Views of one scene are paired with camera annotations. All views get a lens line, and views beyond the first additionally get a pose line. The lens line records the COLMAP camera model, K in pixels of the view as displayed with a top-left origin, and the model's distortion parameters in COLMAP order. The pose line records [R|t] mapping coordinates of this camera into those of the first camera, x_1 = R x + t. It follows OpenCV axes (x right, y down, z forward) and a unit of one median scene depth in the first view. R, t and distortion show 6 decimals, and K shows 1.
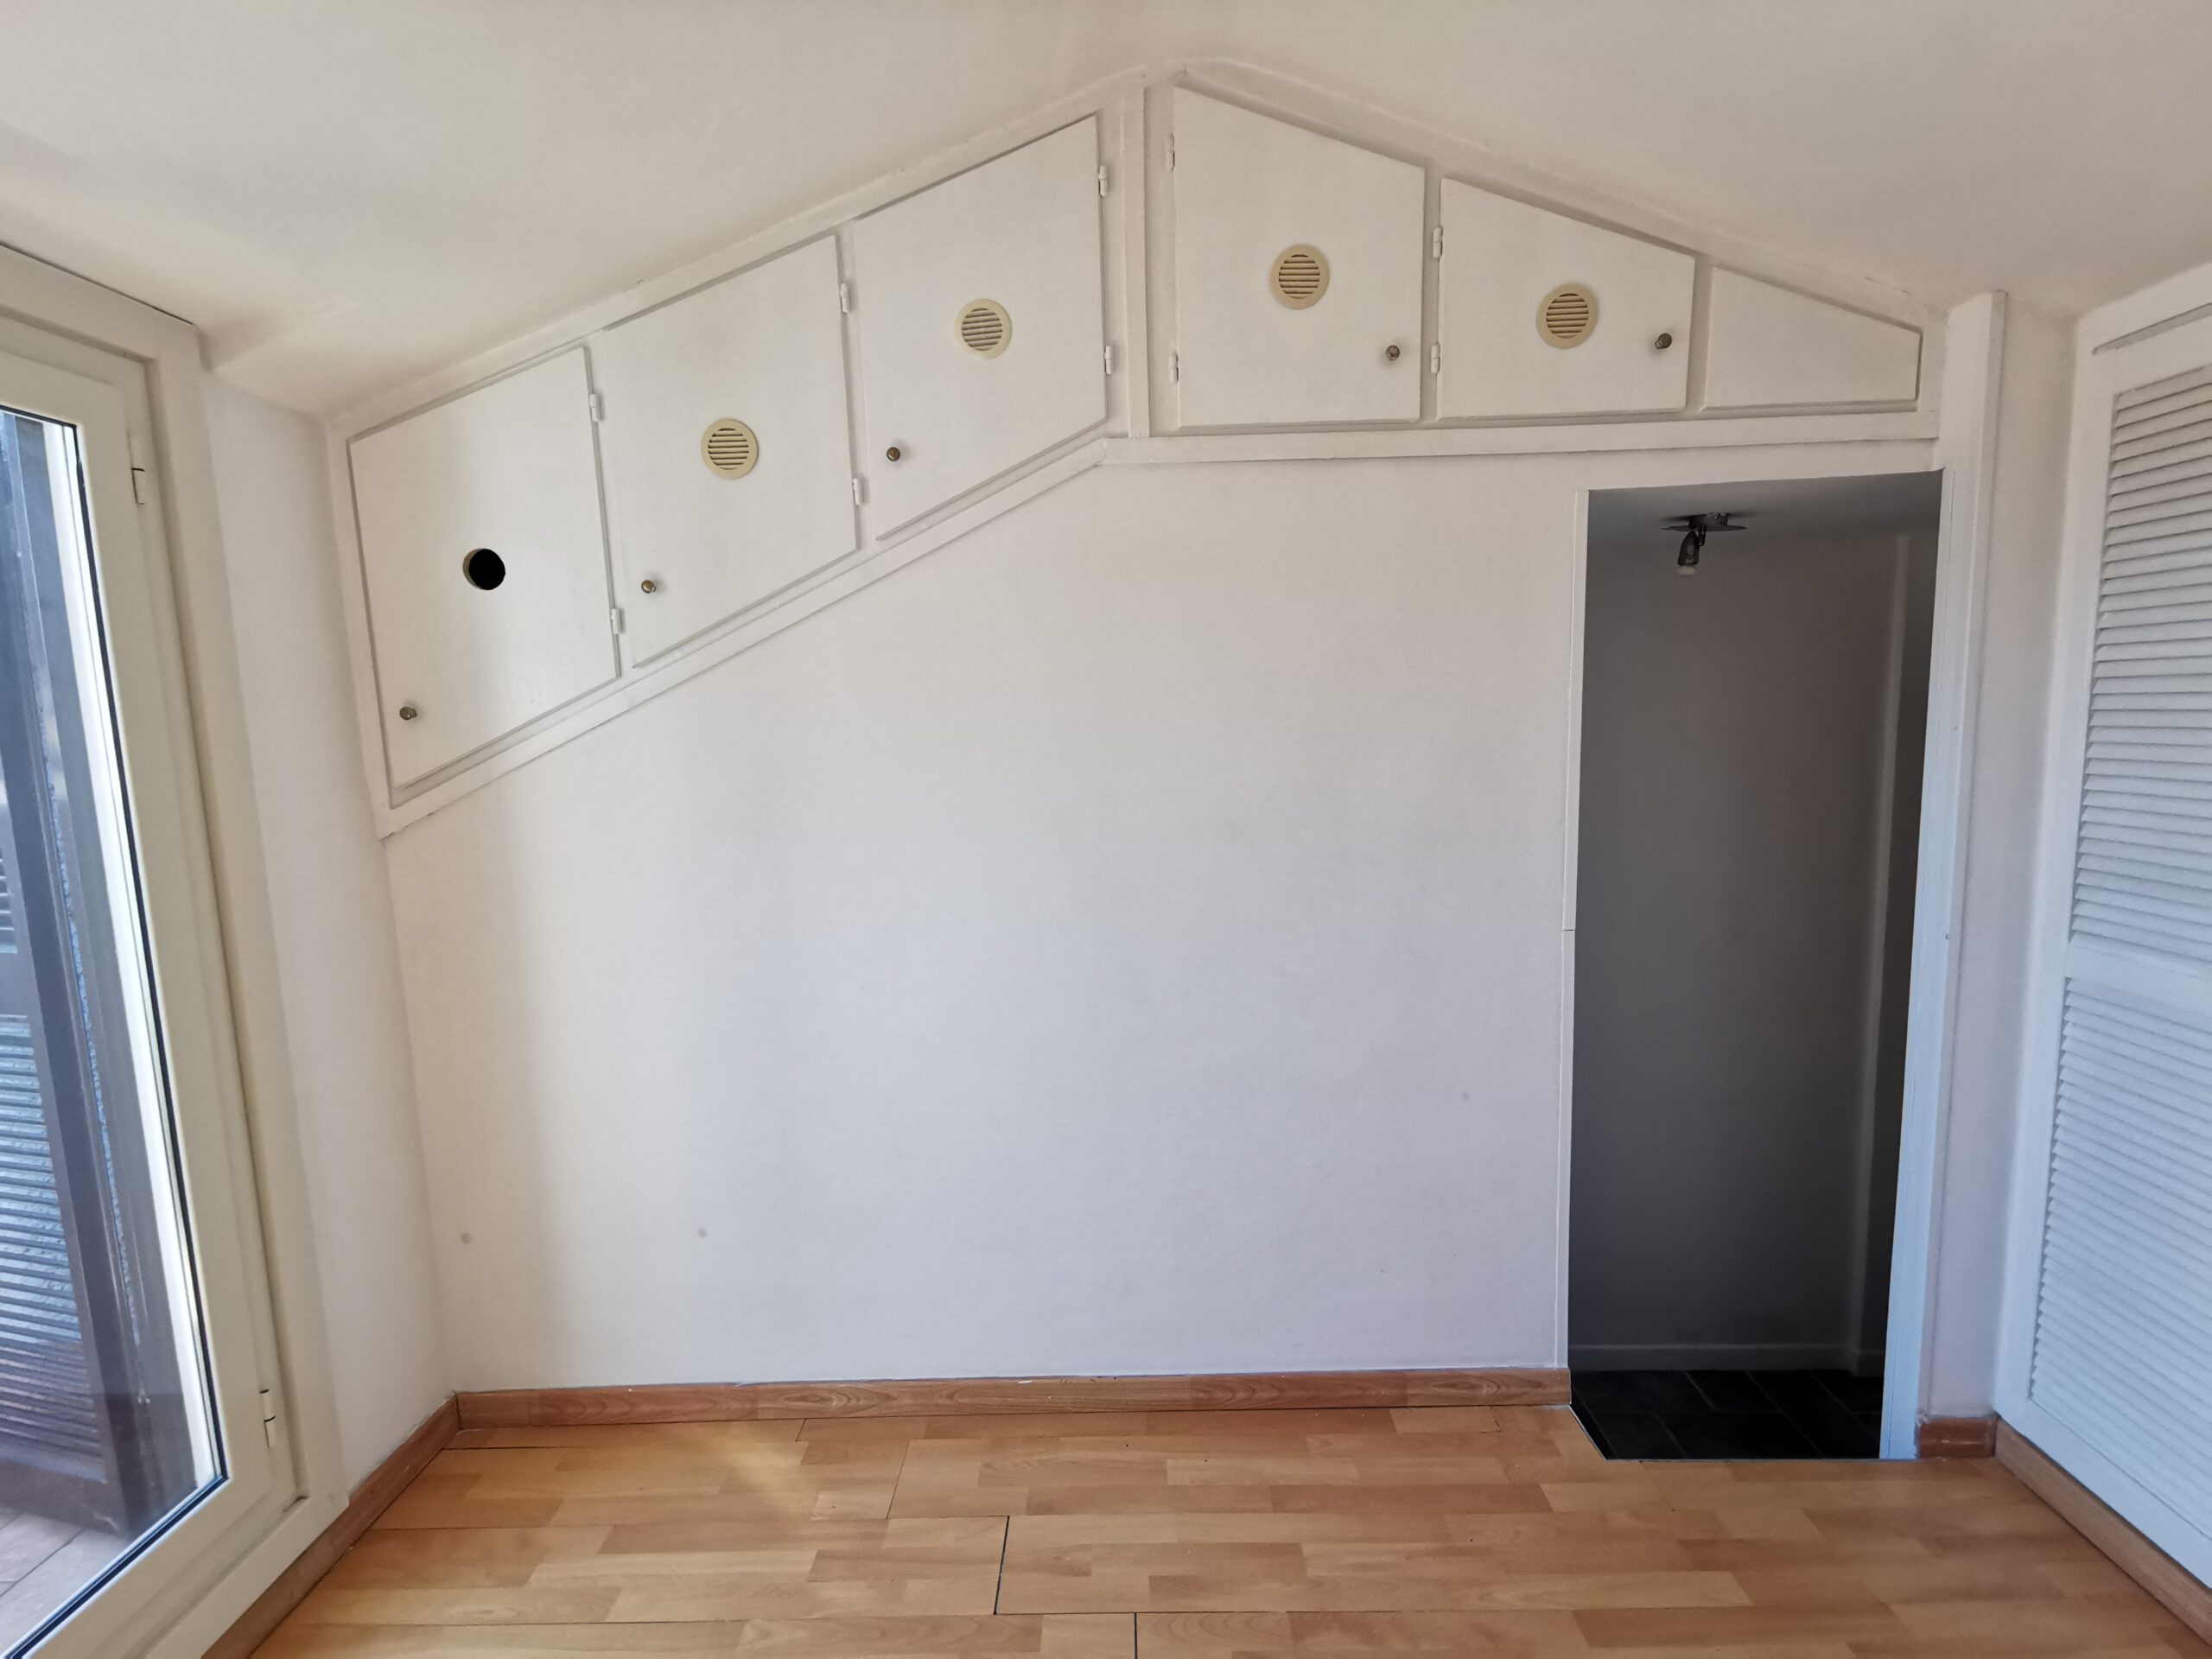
lens RADIAL K [[1014.0, 0, 1094.1], [0, 1014.0, 831.3], [0, 0, 1]] dist [0.004051, 0.000309]
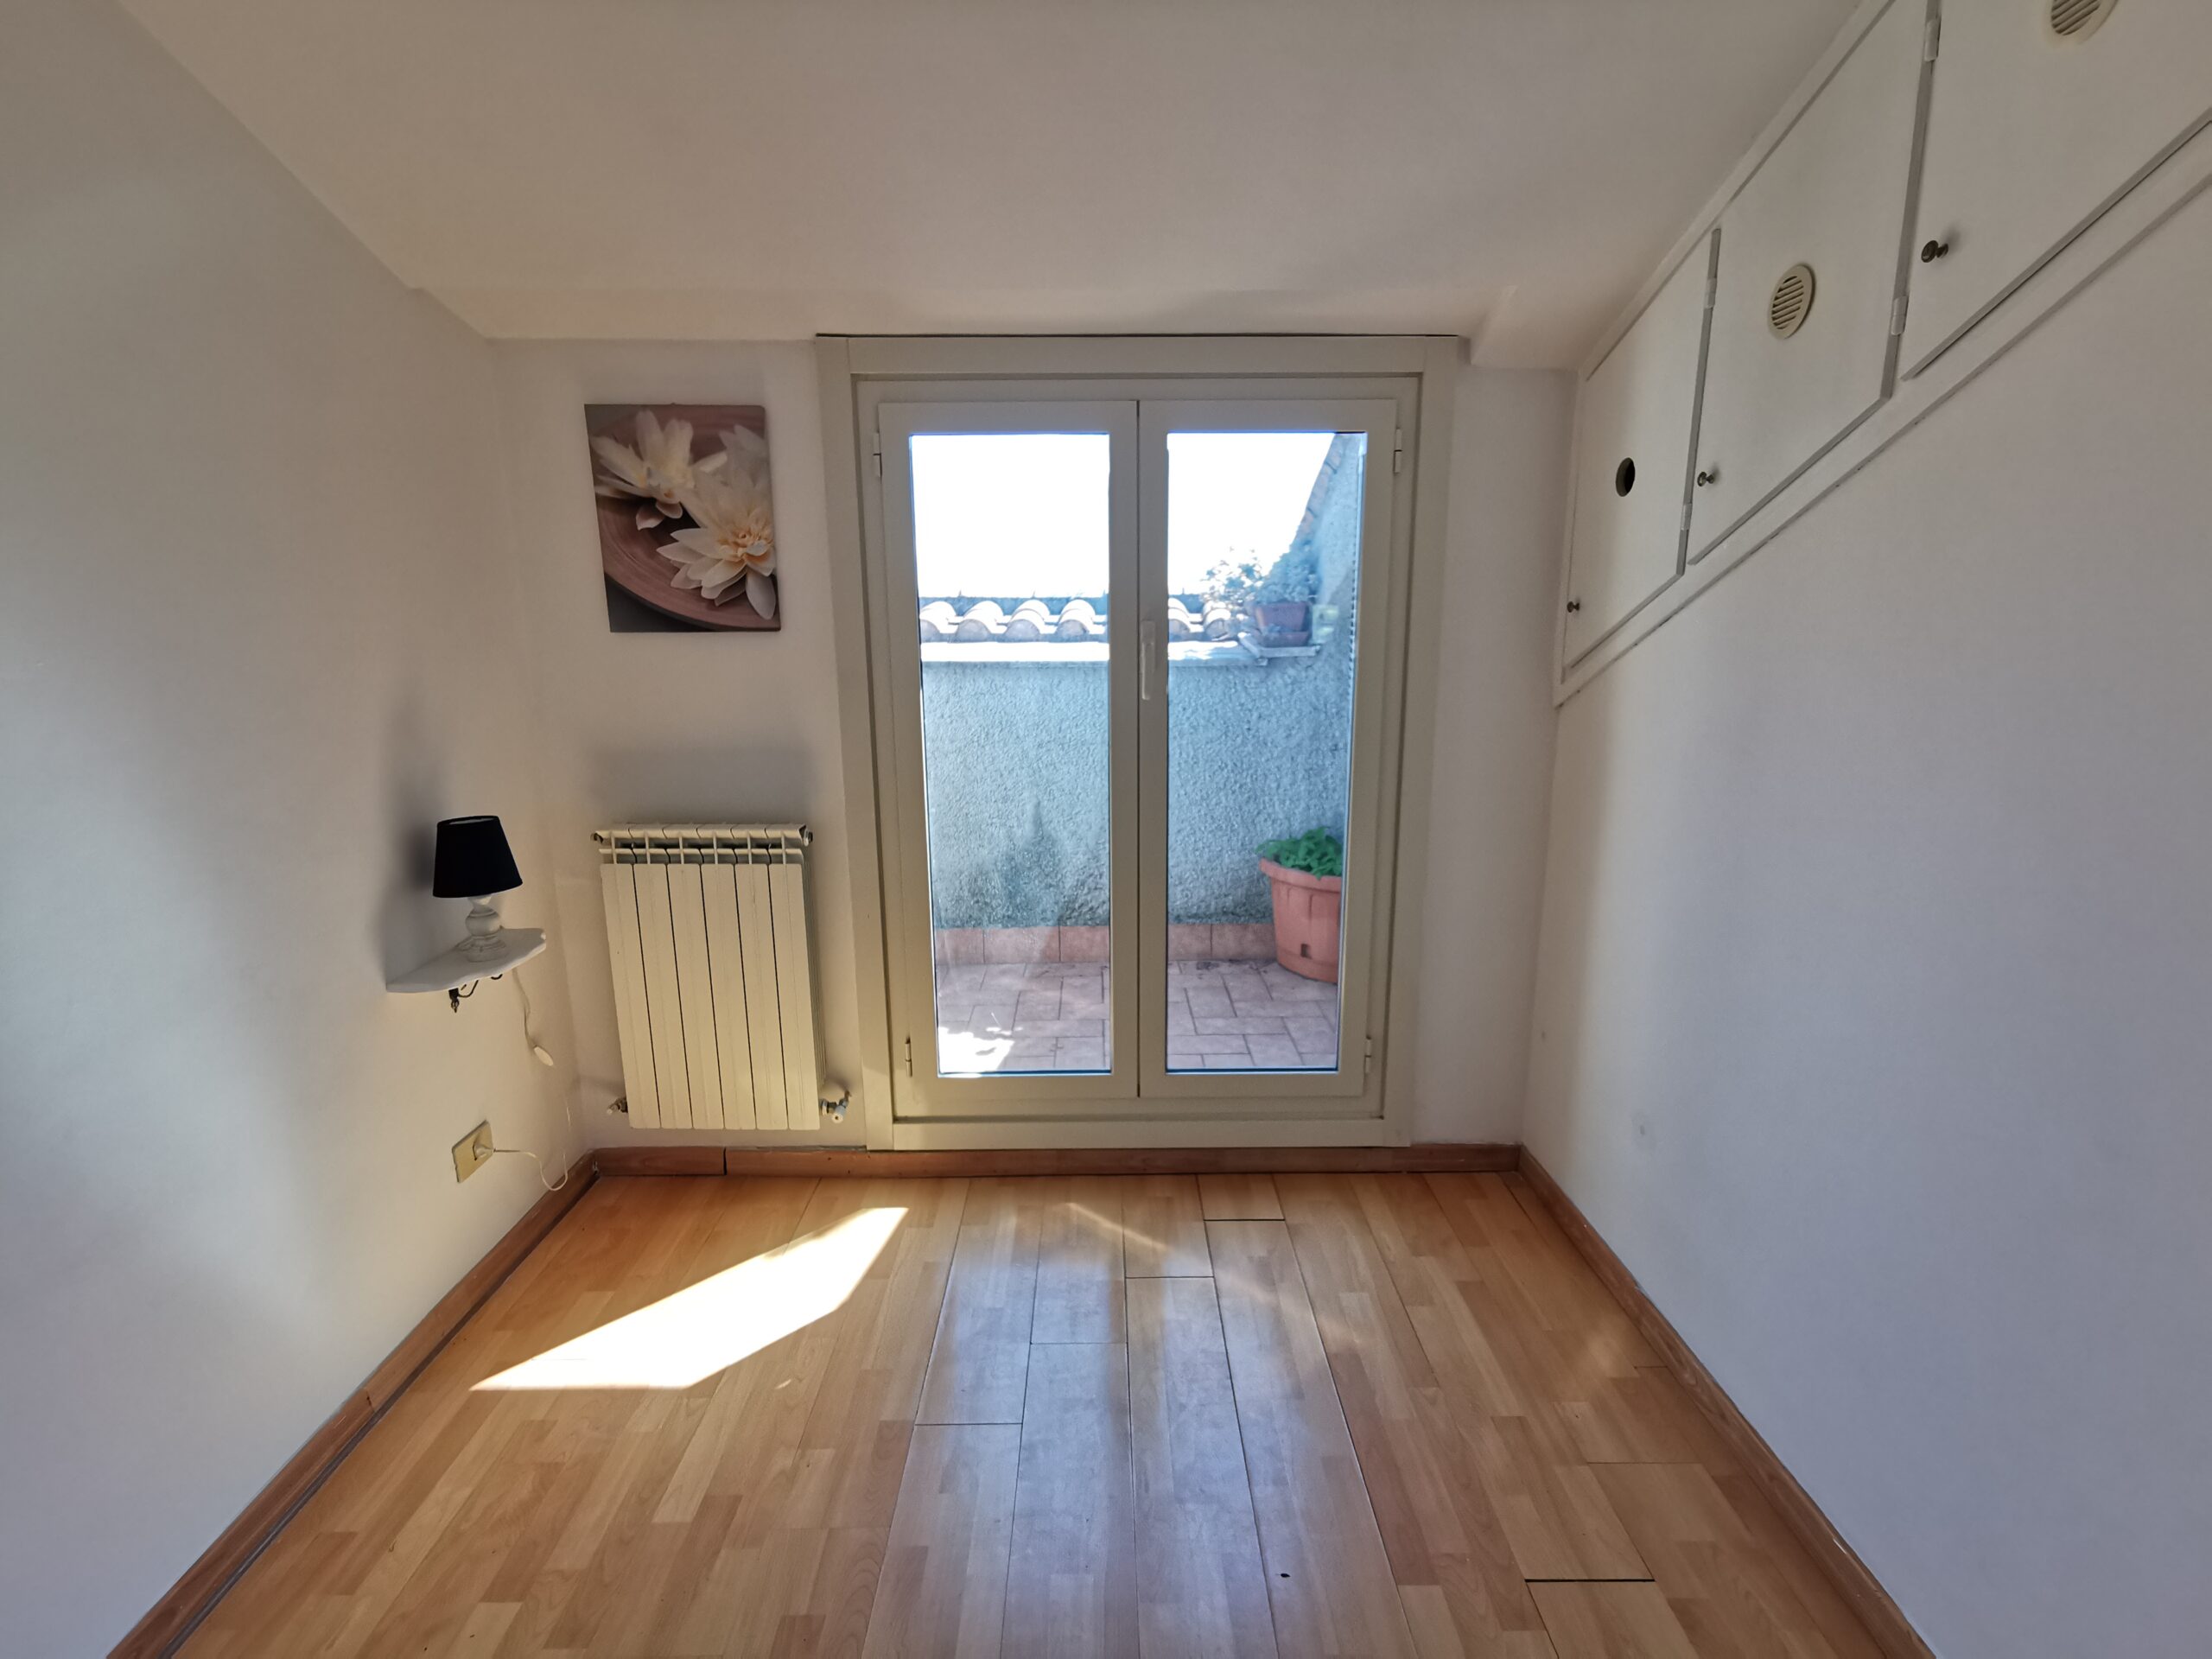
lens RADIAL K [[995.1, 0, 1096.9], [0, 995.1, 828.9], [0, 0, 1]] dist [0.040771, -0.024079]
pose [[0.014908, 0.236671, -0.971475, 0.577887], [-0.109898, 0.966085, 0.233671, -0.081101], [0.993831, 0.103280, 0.040412, 0.429994]]
